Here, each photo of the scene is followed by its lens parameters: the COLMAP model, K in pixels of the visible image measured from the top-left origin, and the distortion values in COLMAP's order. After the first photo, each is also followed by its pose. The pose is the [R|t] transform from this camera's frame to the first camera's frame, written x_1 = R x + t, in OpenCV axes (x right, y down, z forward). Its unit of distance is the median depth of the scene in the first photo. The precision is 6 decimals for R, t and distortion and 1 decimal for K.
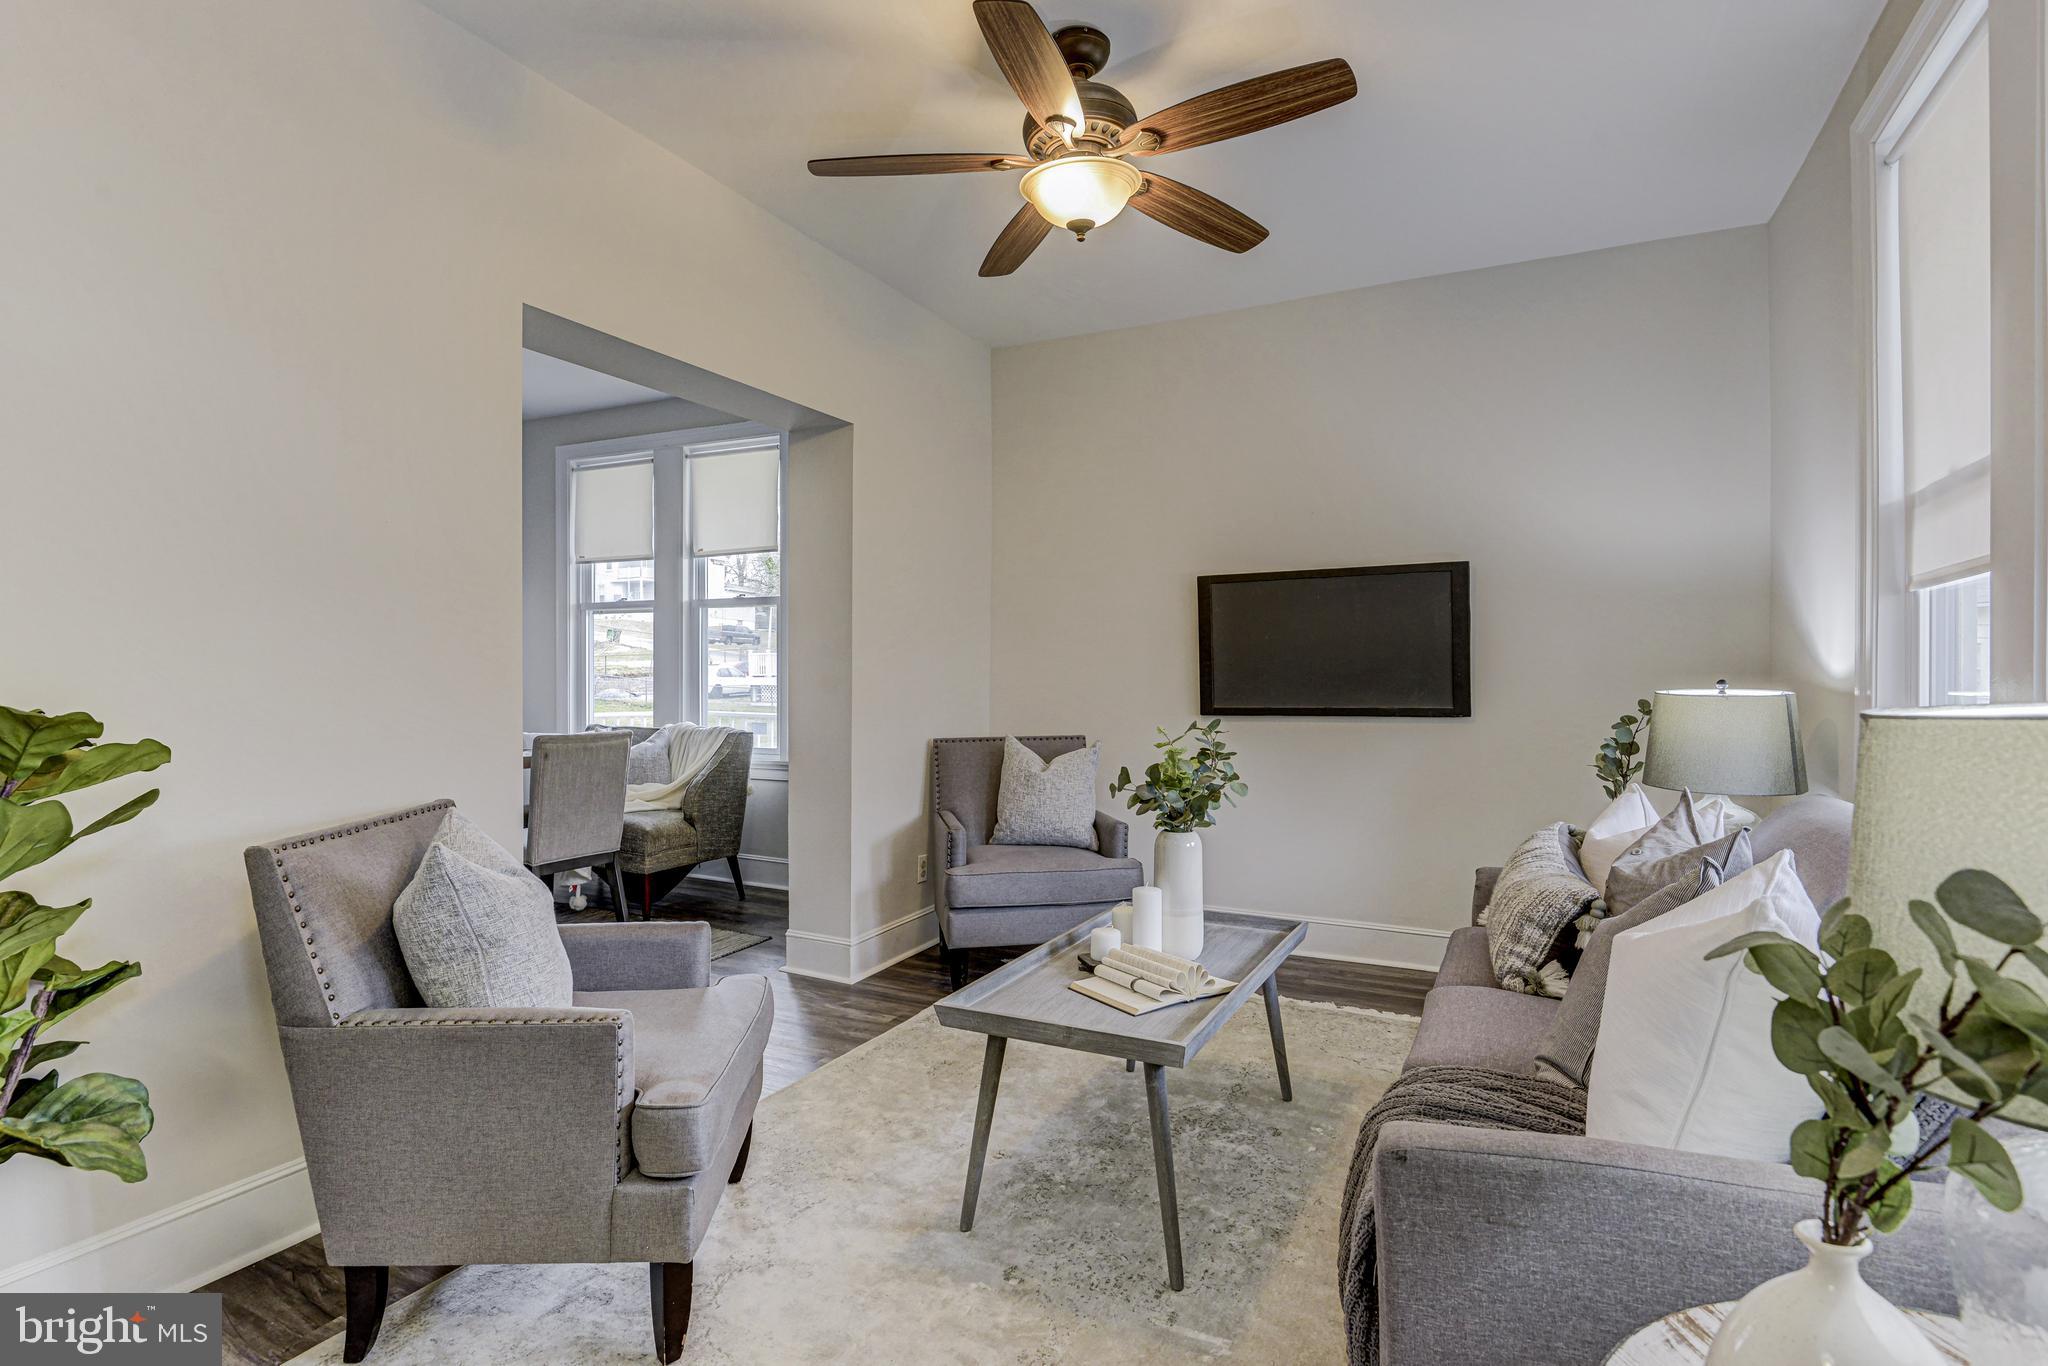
lens RADIAL K [[1024.1, 0, 1023.9], [0, 1024.1, 692.2], [0, 0, 1]] dist [-0.003961, -0.000724]
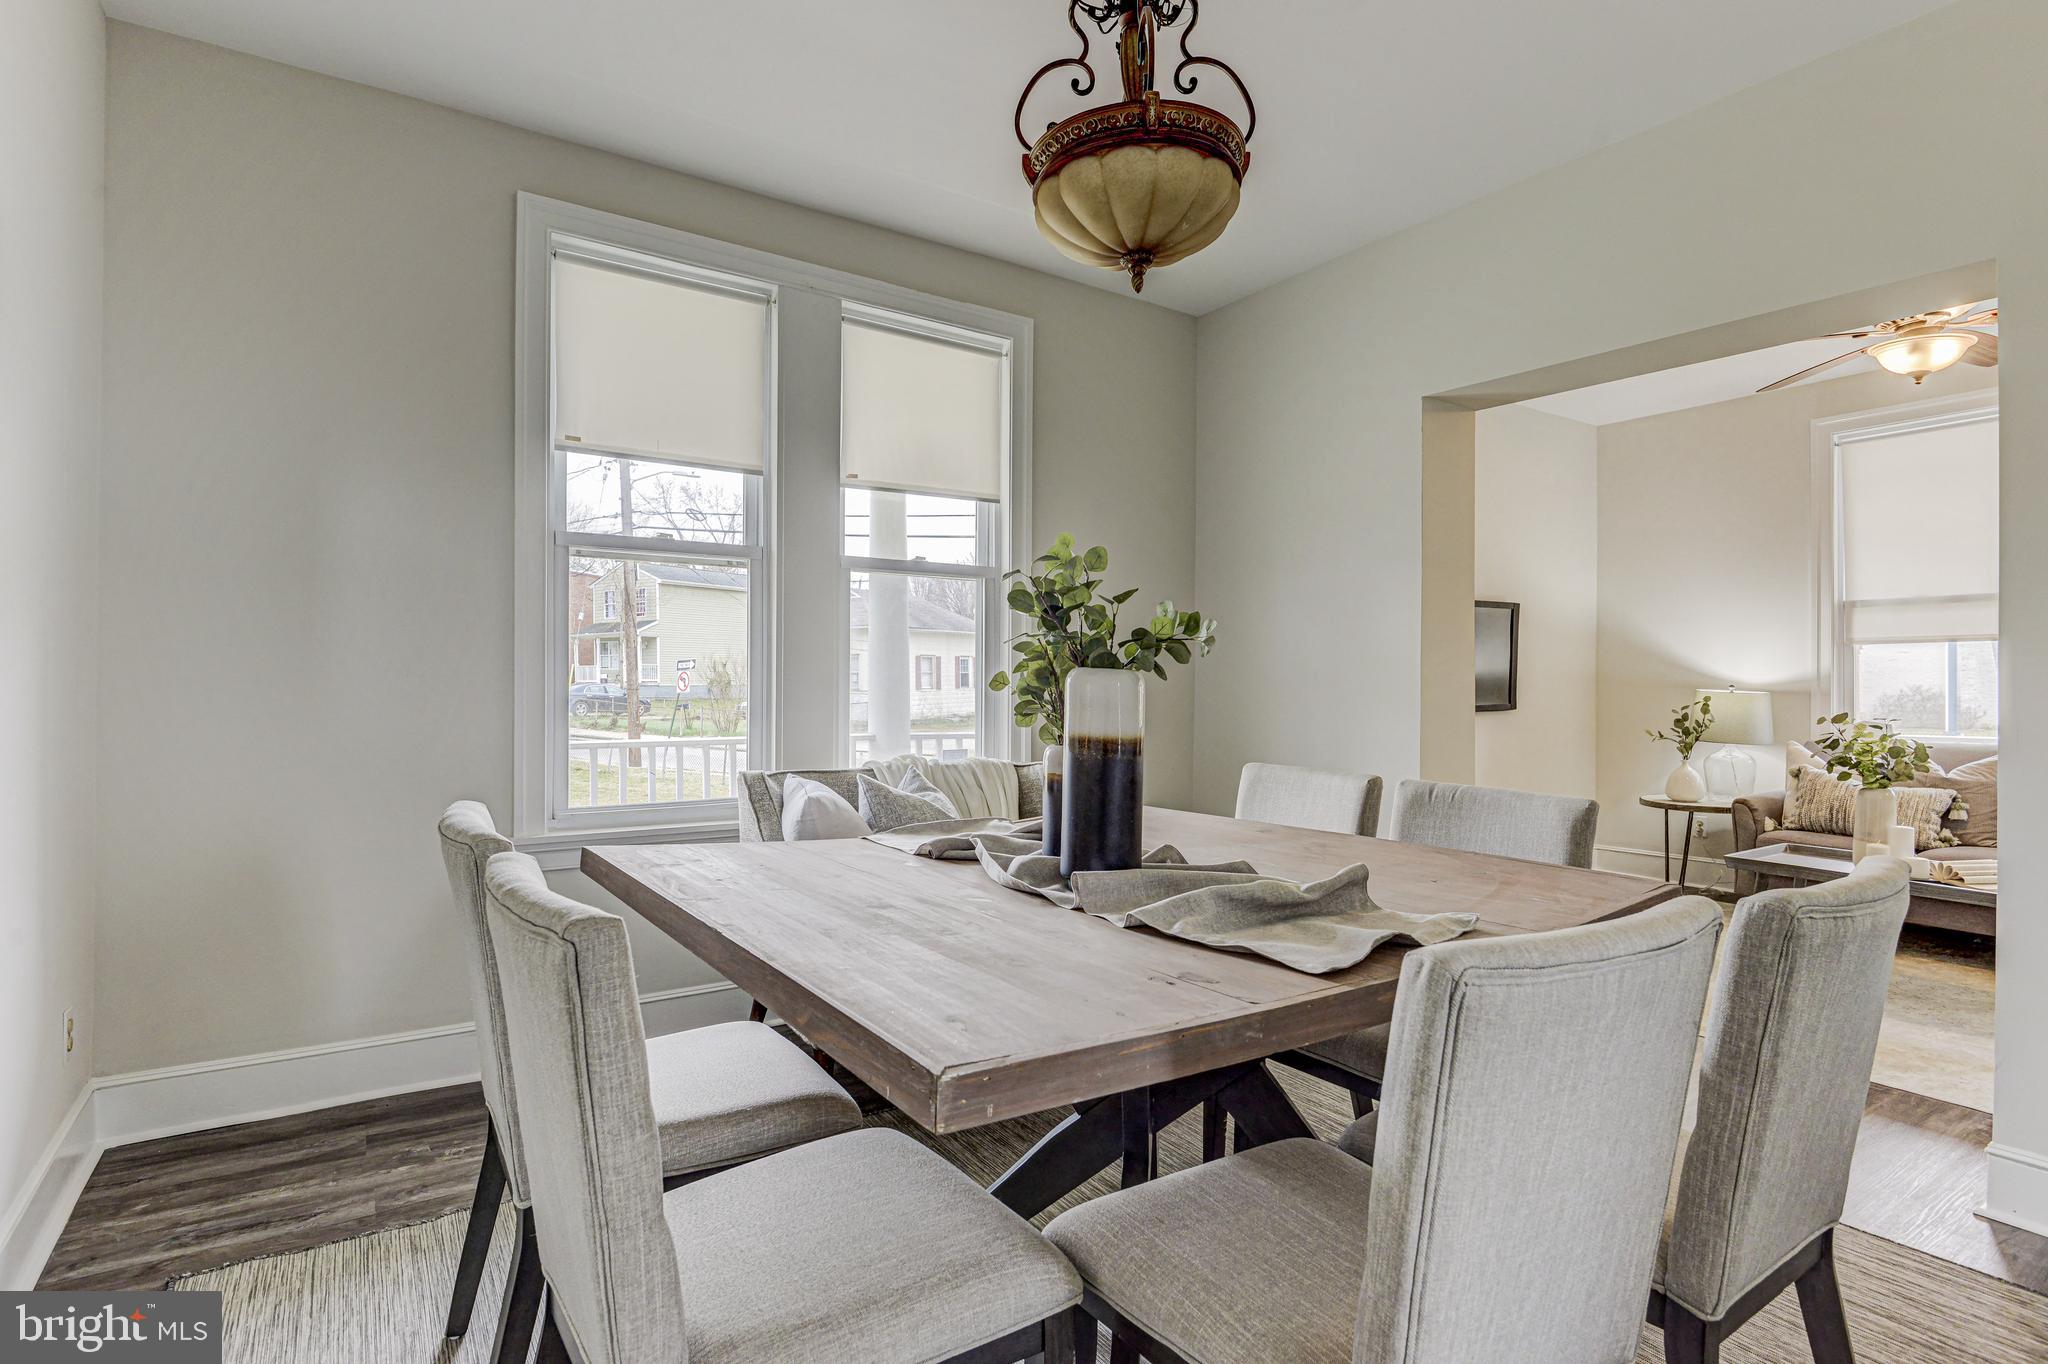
lens RADIAL K [[1024.1, 0, 1023.9], [0, 1024.1, 691.2], [0, 0, 1]] dist [-0.003961, -0.000724]
pose [[0.464002, -0.026787, 0.885429, -1.926737], [0.019842, 0.999606, 0.019843, -0.072258], [-0.885612, 0.008361, 0.464351, 1.565337]]
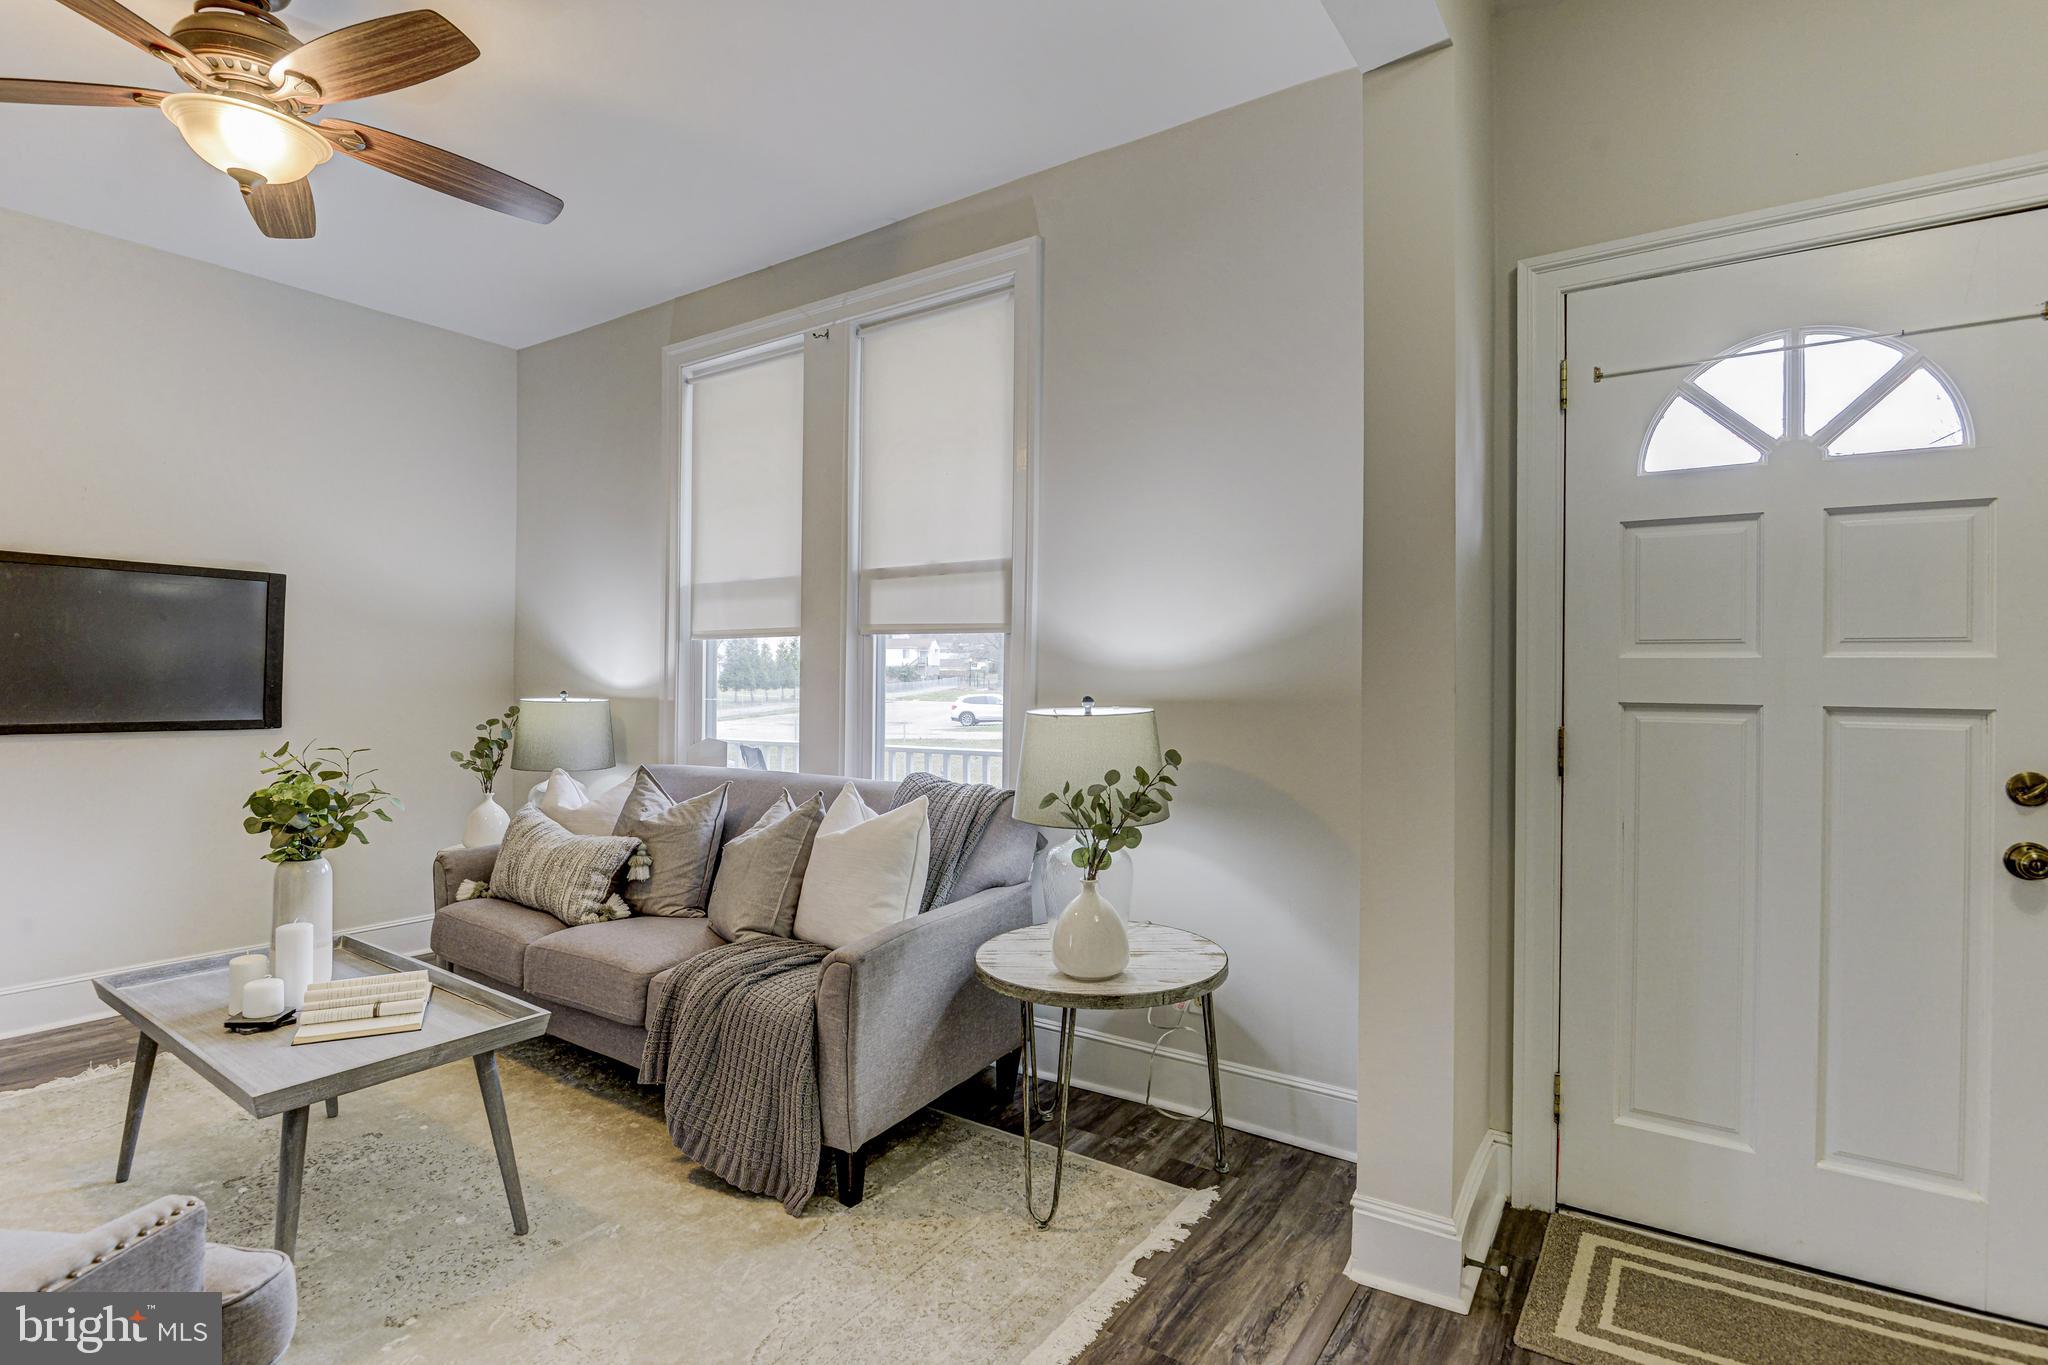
lens RADIAL K [[1060.4, 0, 1024.0], [0, 1060.4, 682.5], [0, 0, 1]] dist [-0.002825, -0.000835]
pose [[0.112254, -0.004460, 0.993670, -0.812197], [0.010359, 0.999941, 0.003318, -0.024137], [-0.993626, 0.009921, 0.112294, 0.261957]]
